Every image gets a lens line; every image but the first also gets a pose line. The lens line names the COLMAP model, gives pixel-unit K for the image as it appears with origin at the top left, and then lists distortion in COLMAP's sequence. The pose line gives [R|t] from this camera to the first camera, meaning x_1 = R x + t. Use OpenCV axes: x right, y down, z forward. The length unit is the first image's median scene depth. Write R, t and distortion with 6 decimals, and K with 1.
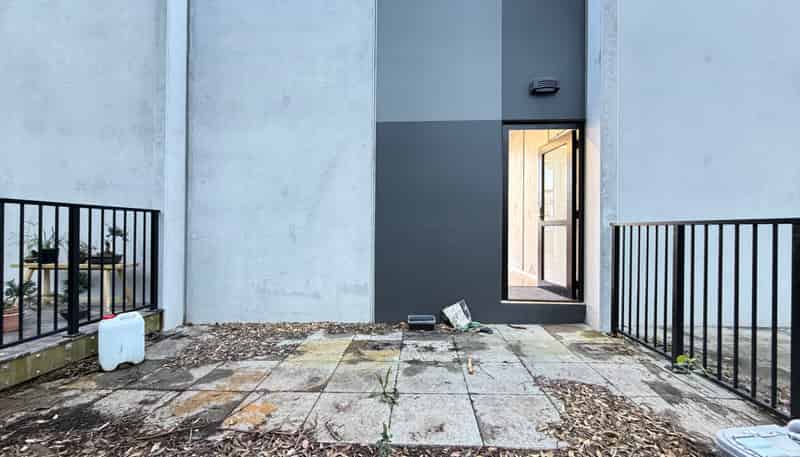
lens RADIAL K [[317.5, 0, 400.0], [0, 317.5, 230.7], [0, 0, 1]] dist [-0.002854, 0.000332]
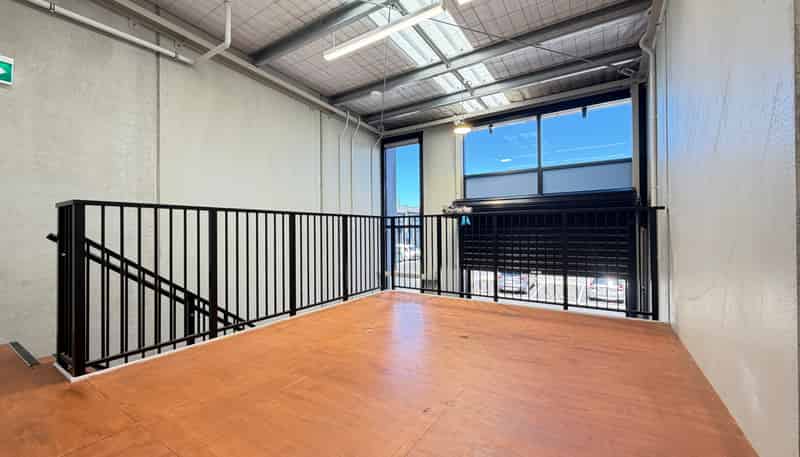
lens RADIAL K [[317.5, 0, 403.9], [0, 317.5, 229.7], [0, 0, 1]] dist [-0.002854, 0.000332]
pose [[0.840634, -0.008811, -0.541532, 0.014084], [0.004751, 0.999949, -0.008895, -0.002904], [0.541583, 0.004905, 0.840633, 0.502598]]
